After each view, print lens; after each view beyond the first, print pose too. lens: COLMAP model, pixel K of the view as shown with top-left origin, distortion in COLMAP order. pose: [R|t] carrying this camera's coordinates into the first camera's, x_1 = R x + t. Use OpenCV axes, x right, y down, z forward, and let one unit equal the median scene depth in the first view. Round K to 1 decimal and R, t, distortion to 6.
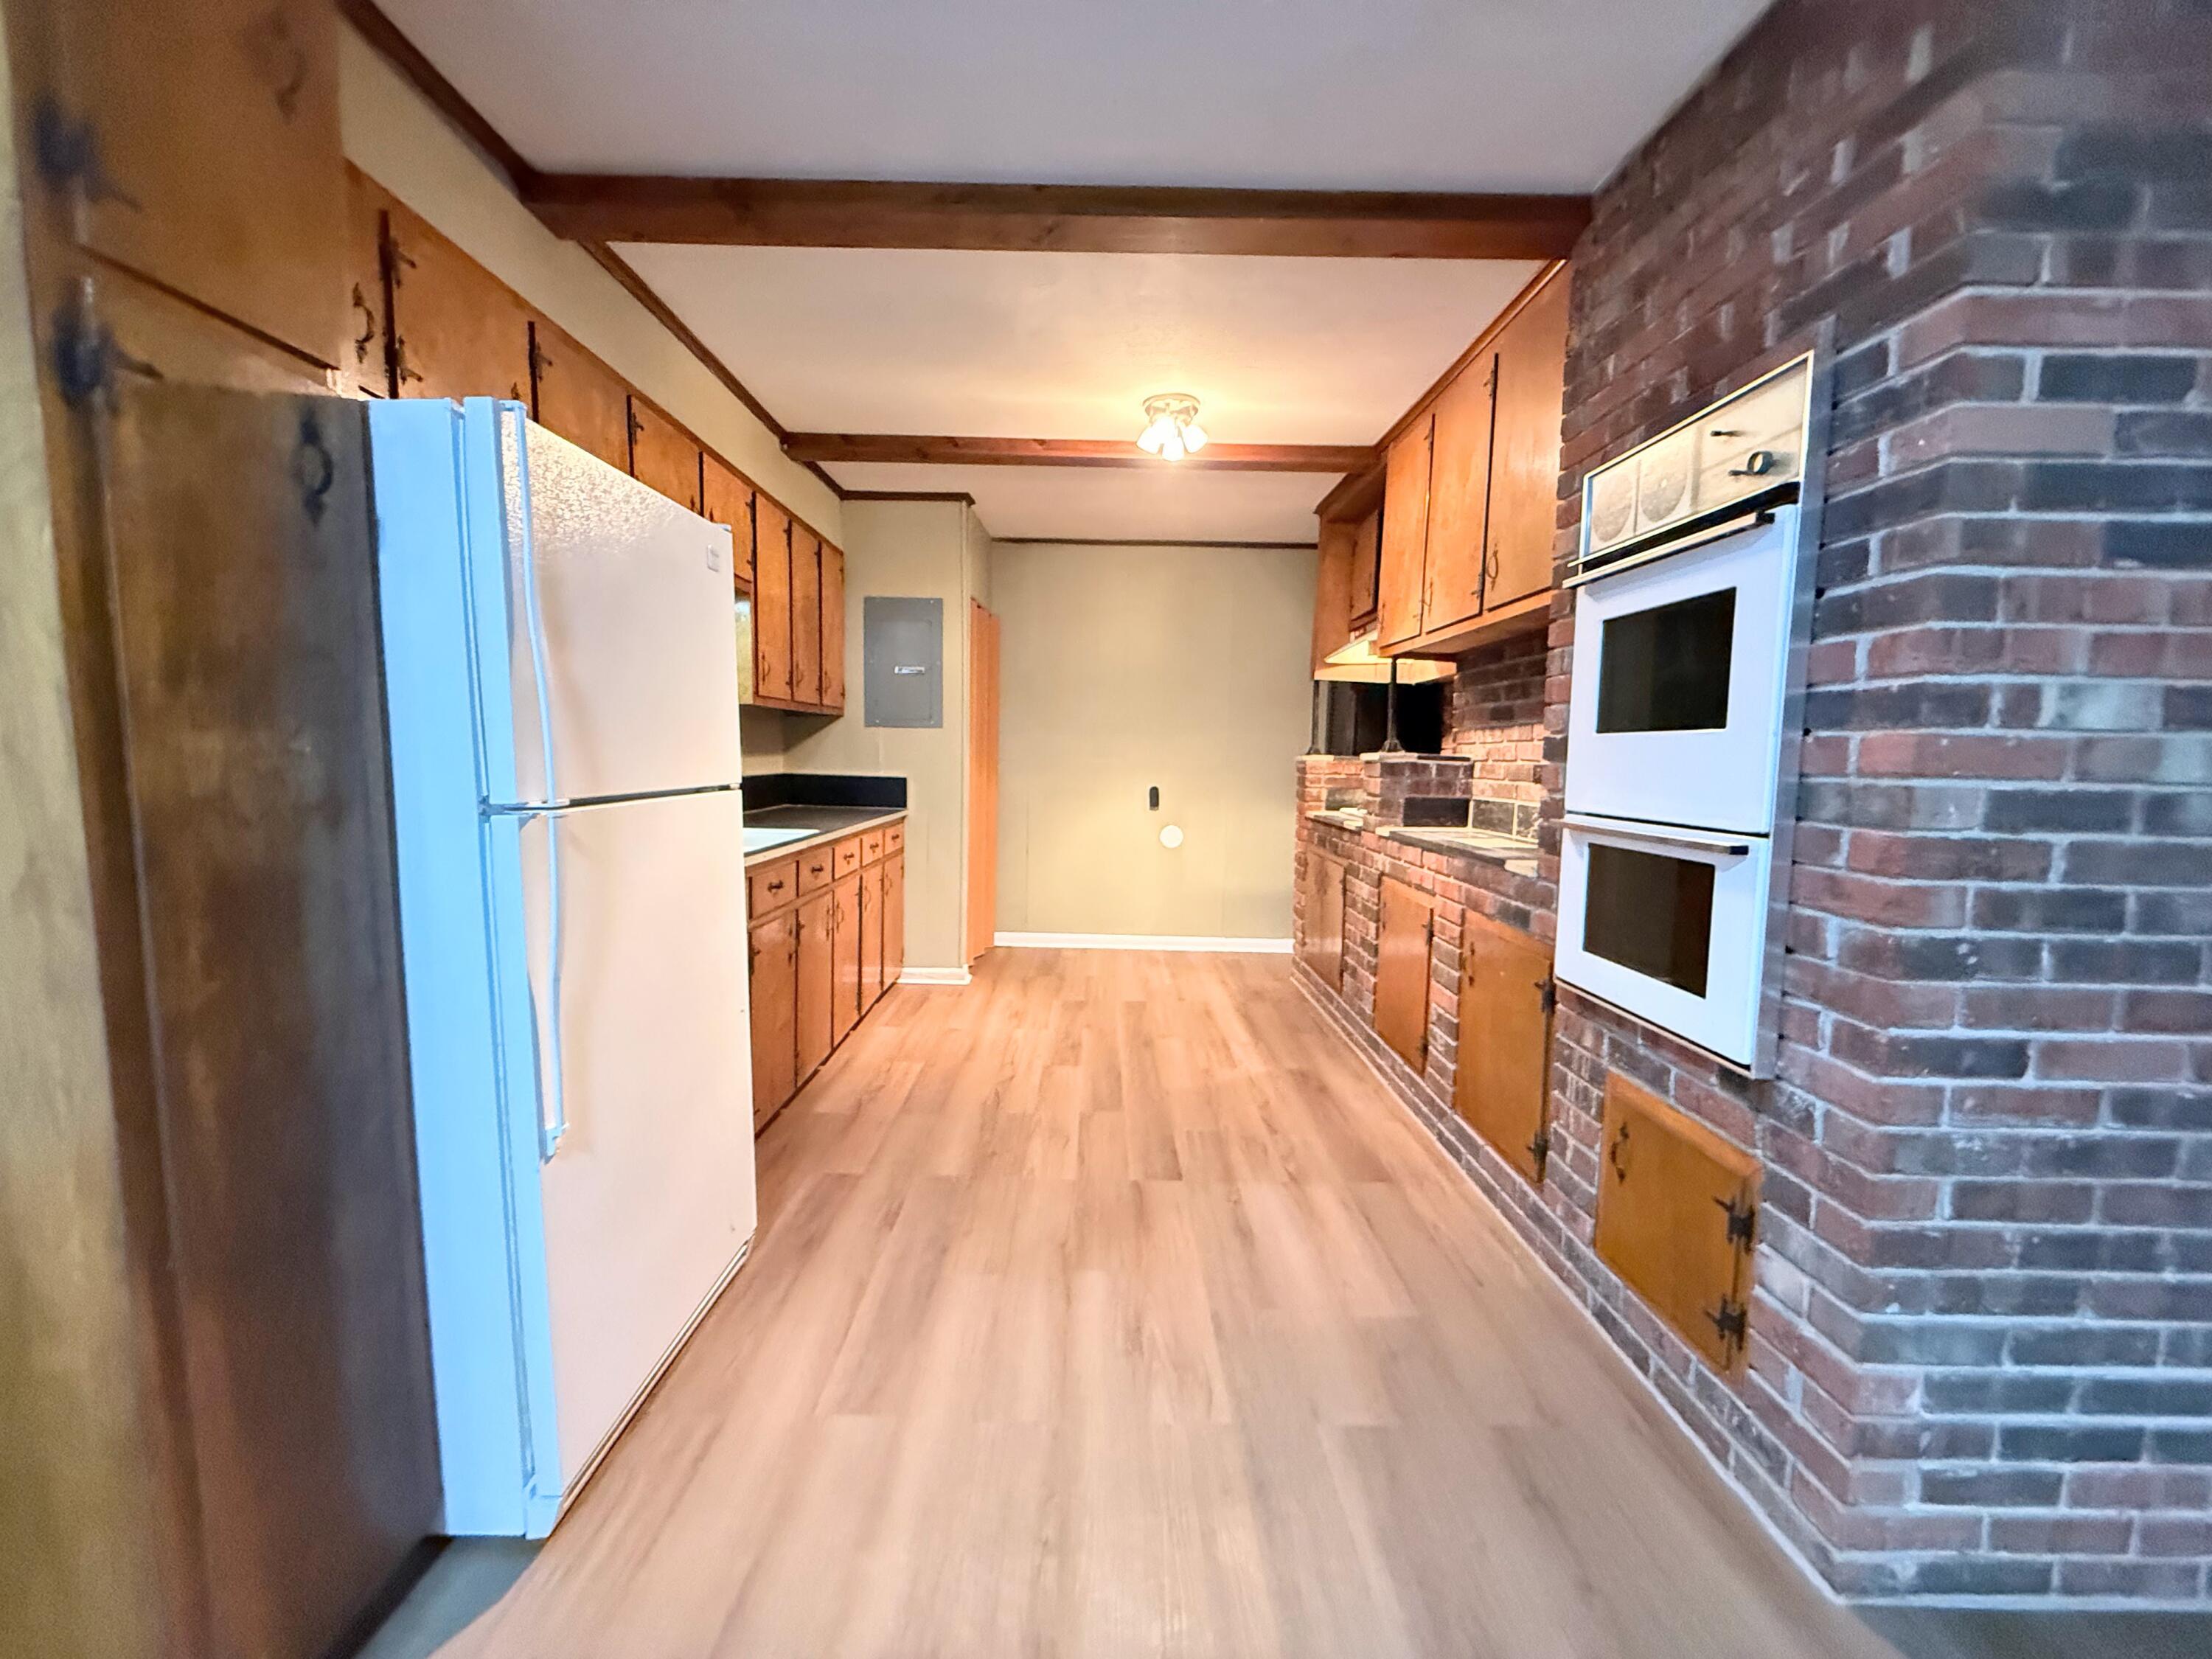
lens RADIAL K [[884.0, 0, 1098.5], [0, 884.0, 834.8], [0, 0, 1]] dist [-0.002145, -0.000755]
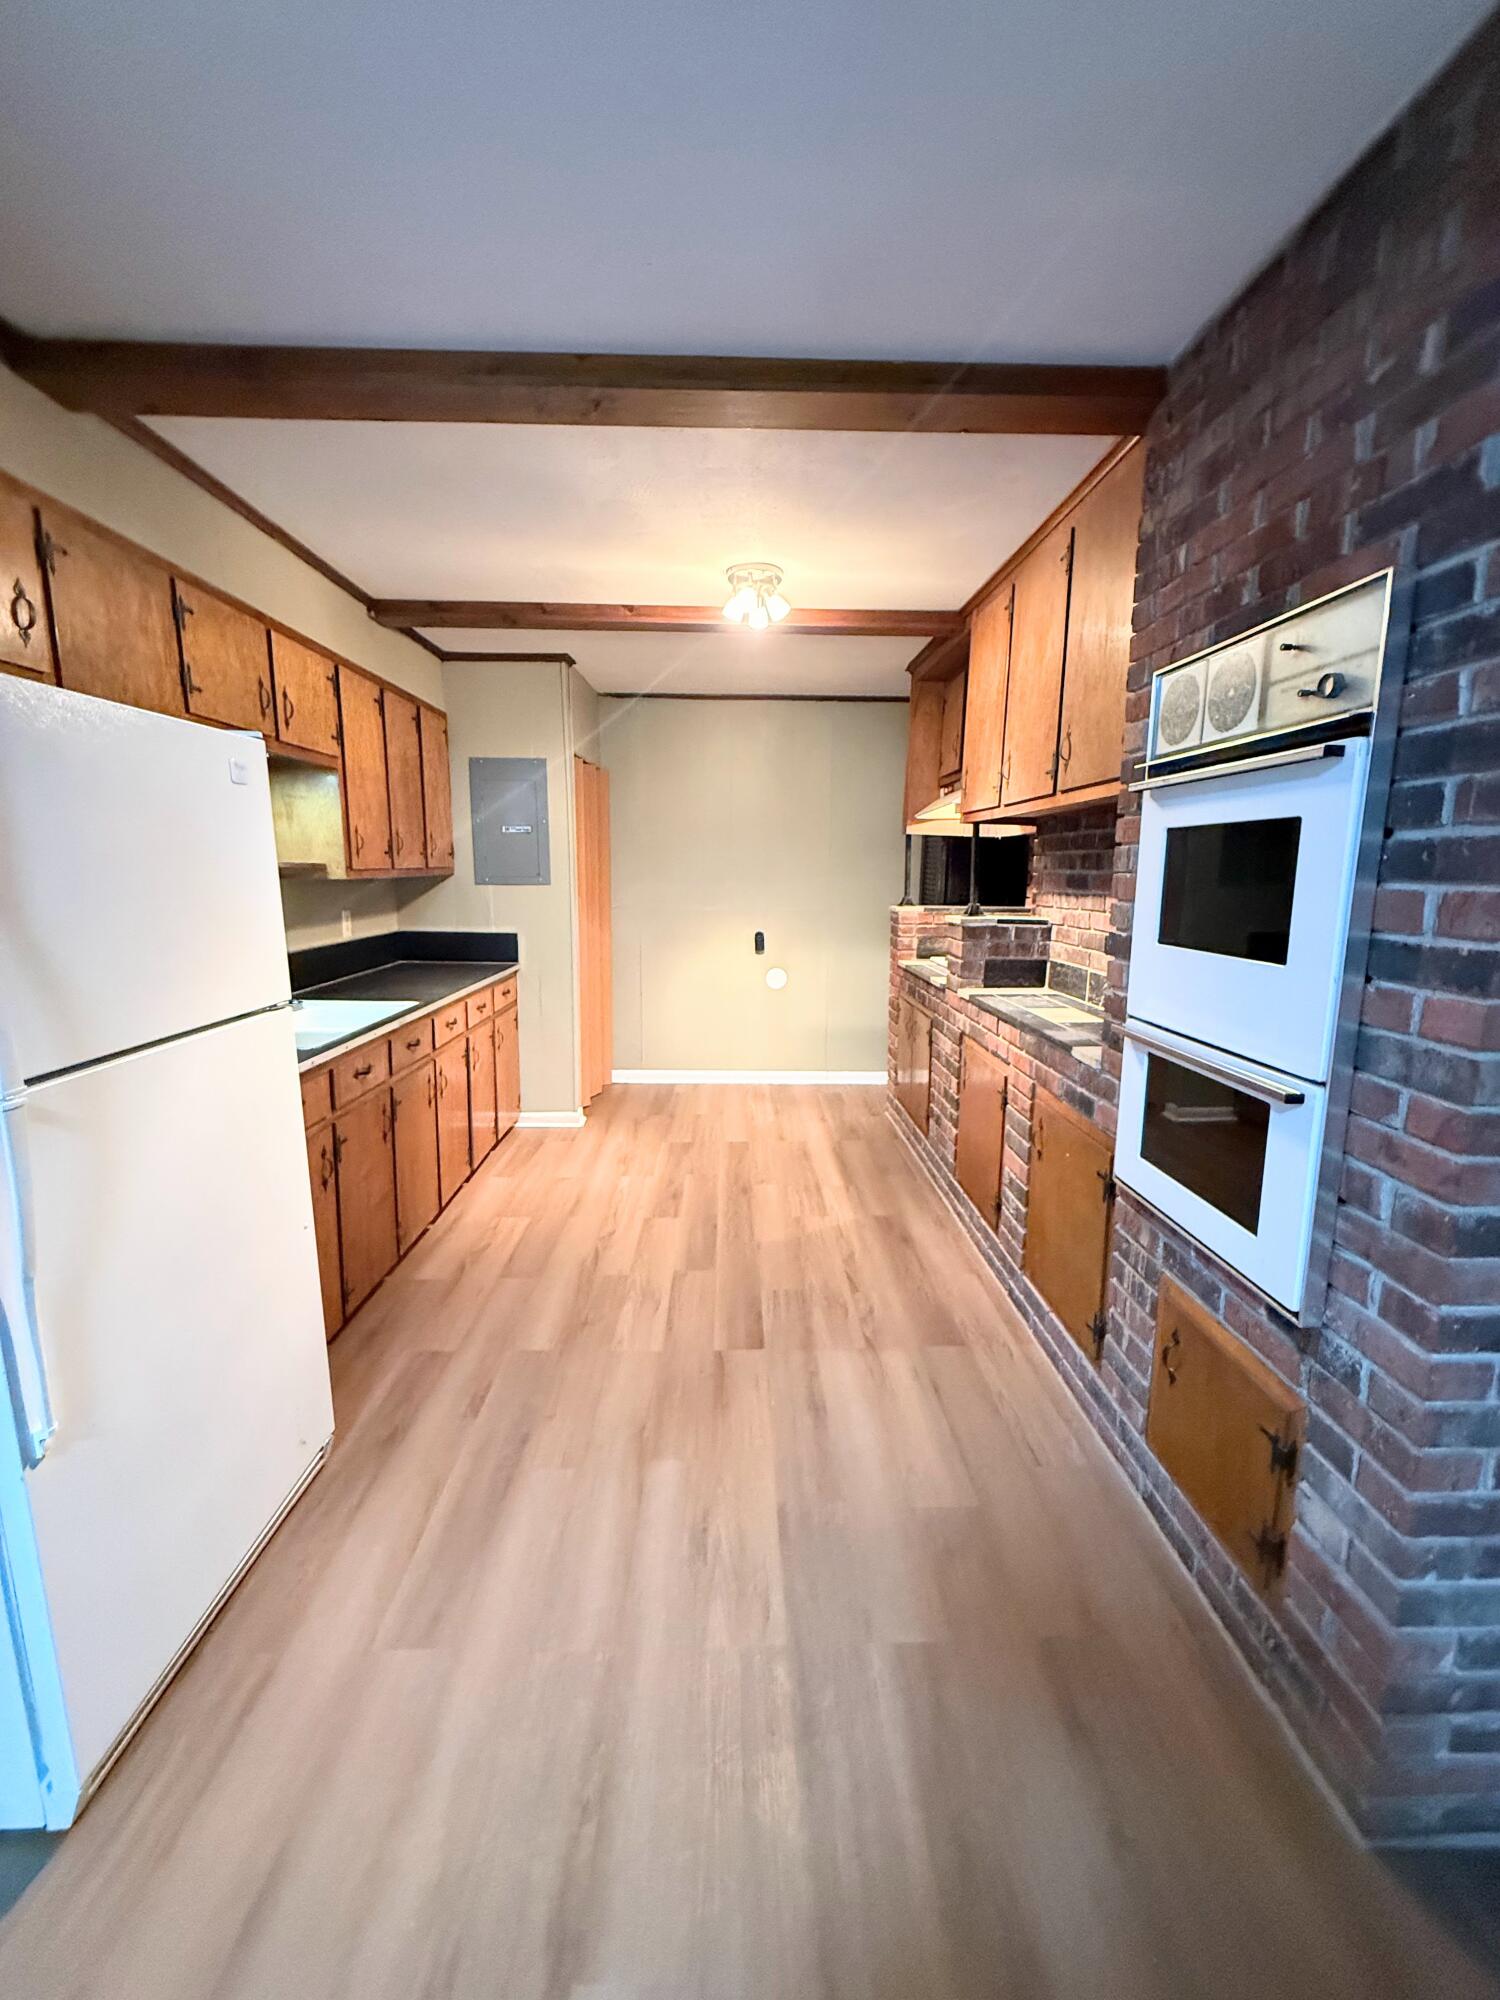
lens RADIAL K [[799.2, 0, 749.8], [0, 799.2, 1000.1], [0, 0, 1]] dist [-0.002145, -0.000755]
pose [[0.999606, -0.014909, 0.023789, 0.079257], [0.013233, 0.997519, 0.069136, -0.110248], [-0.024760, -0.068794, 0.997324, 0.107935]]
